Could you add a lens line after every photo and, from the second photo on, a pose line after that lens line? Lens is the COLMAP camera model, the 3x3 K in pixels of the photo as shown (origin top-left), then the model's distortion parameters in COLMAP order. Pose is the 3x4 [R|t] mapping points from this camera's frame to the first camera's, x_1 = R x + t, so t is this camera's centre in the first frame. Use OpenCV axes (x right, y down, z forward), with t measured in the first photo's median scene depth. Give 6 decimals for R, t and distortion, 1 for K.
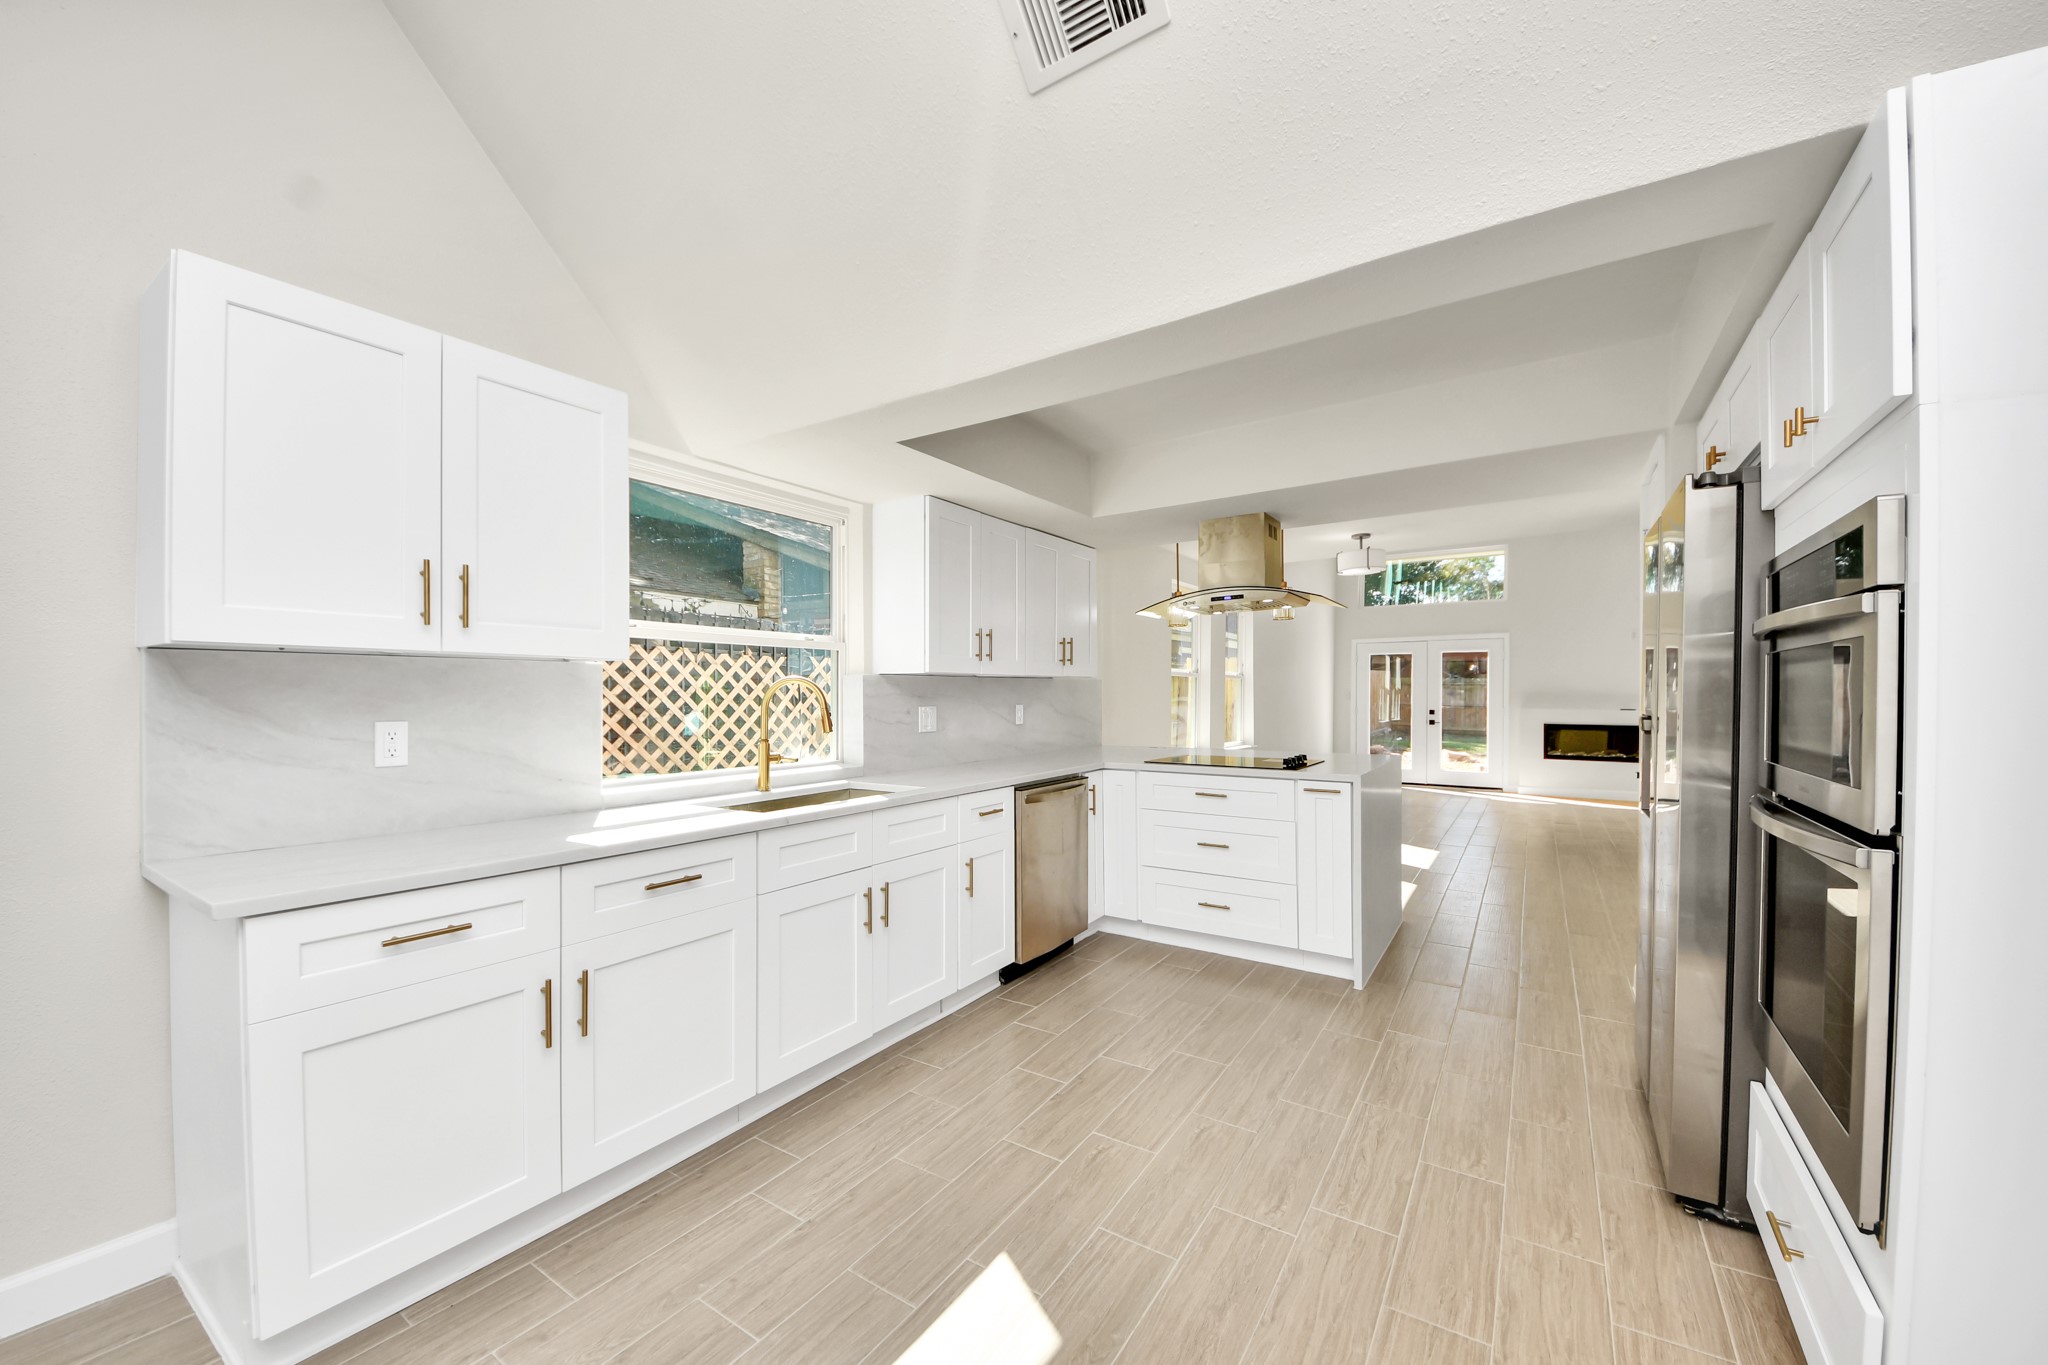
lens RADIAL K [[765.4, 0, 1026.3], [0, 765.4, 692.4], [0, 0, 1]] dist [-0.000590, -0.000047]
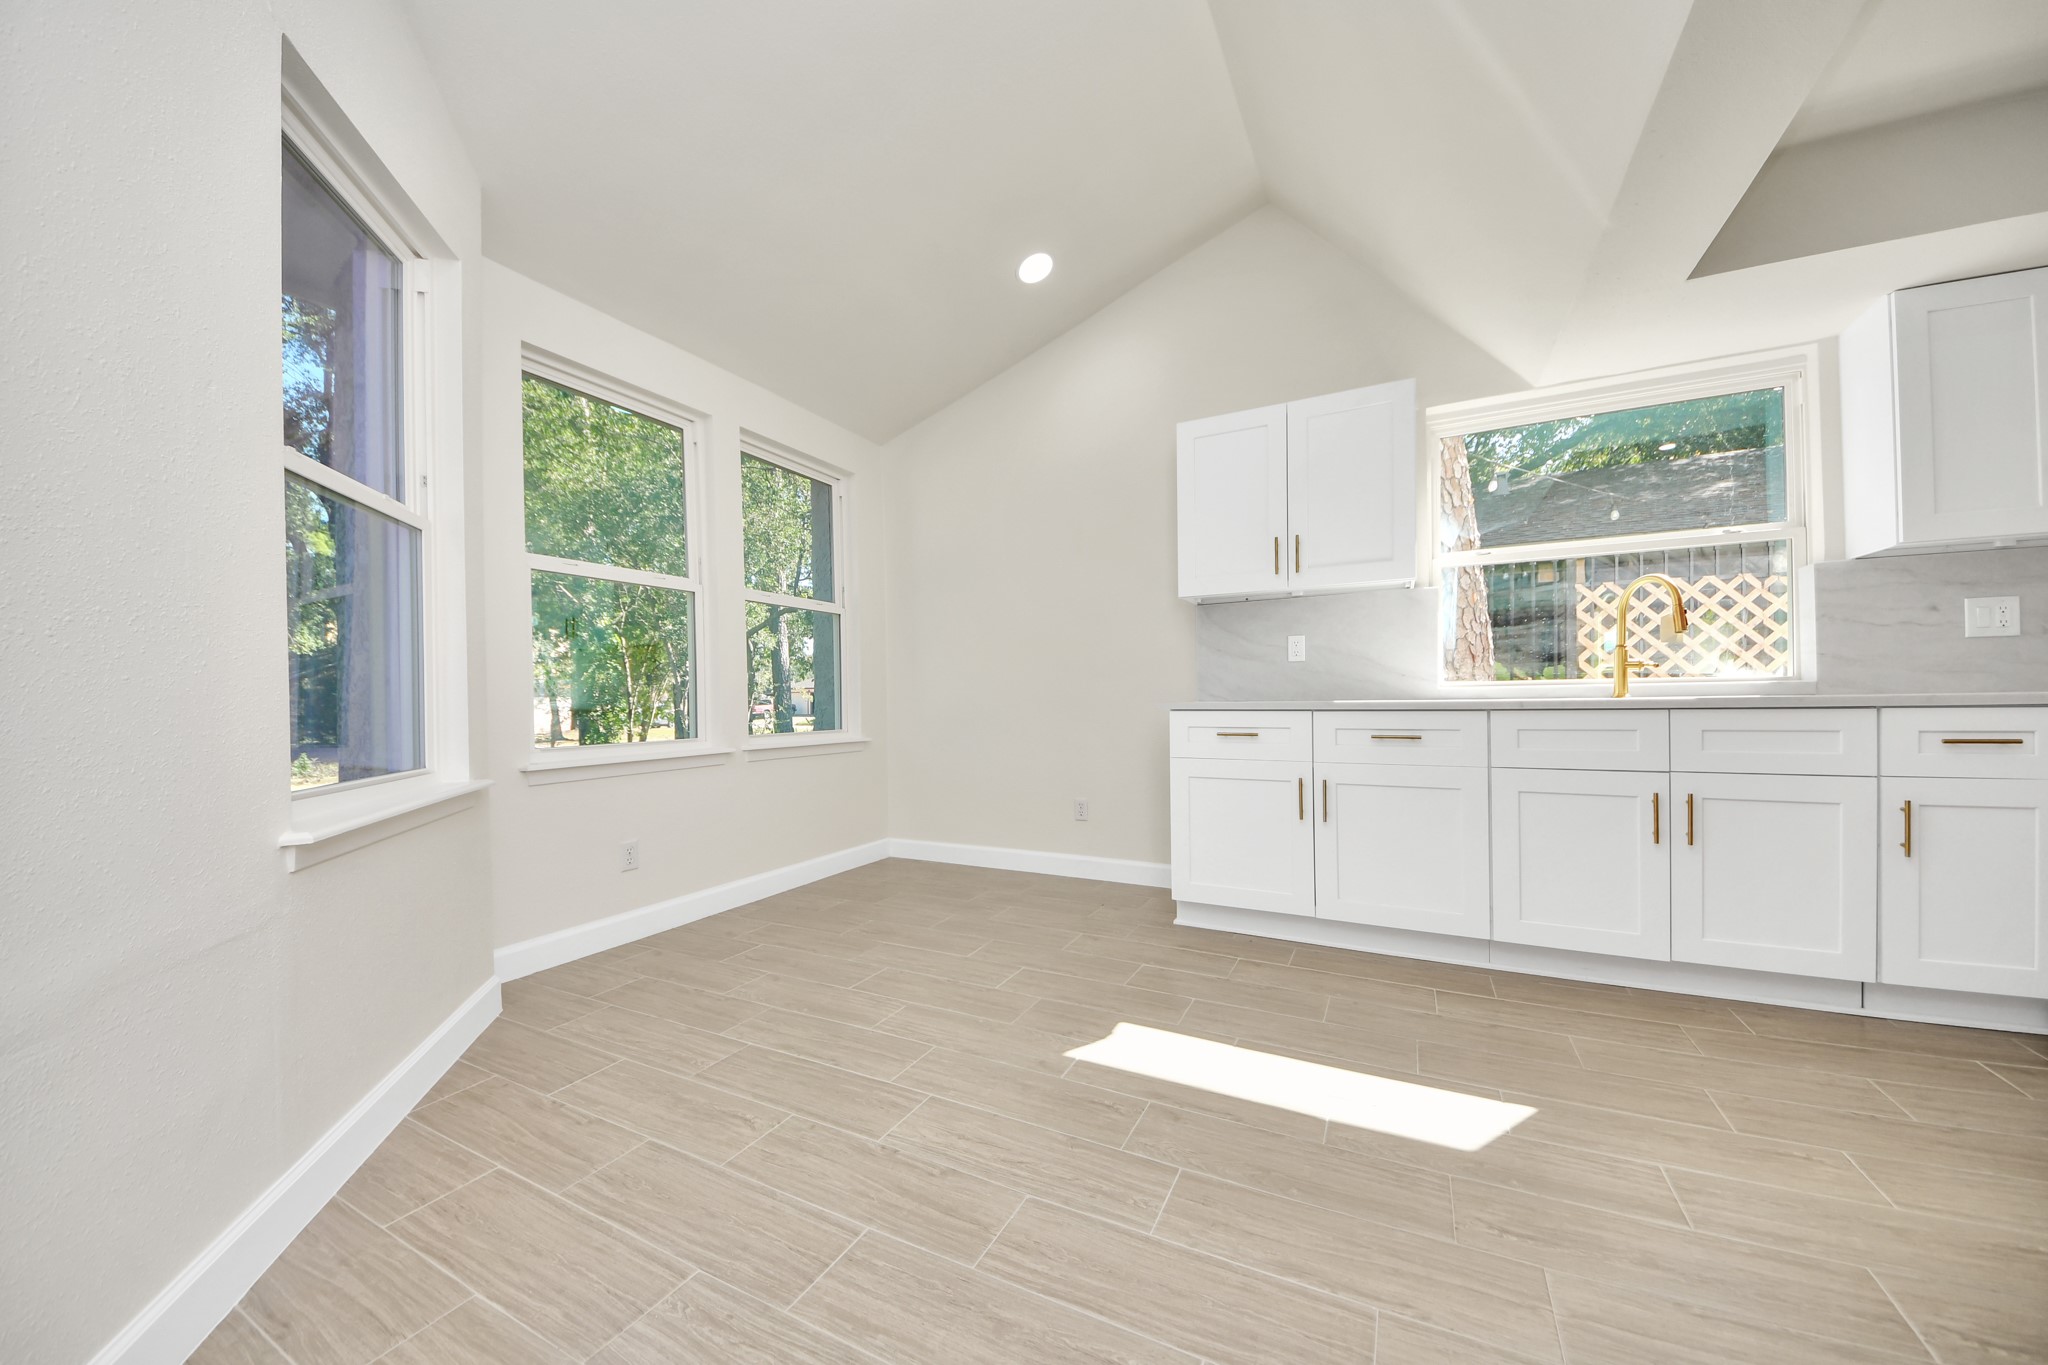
lens RADIAL K [[719.4, 0, 1024.0], [0, 719.4, 682.5], [0, 0, 1]] dist [-0.000275, -0.000069]
pose [[0.108881, -0.015249, -0.993938, 0.555041], [0.020262, 0.999709, -0.013118, 0.119761], [0.993848, -0.018711, 0.109159, 0.167127]]
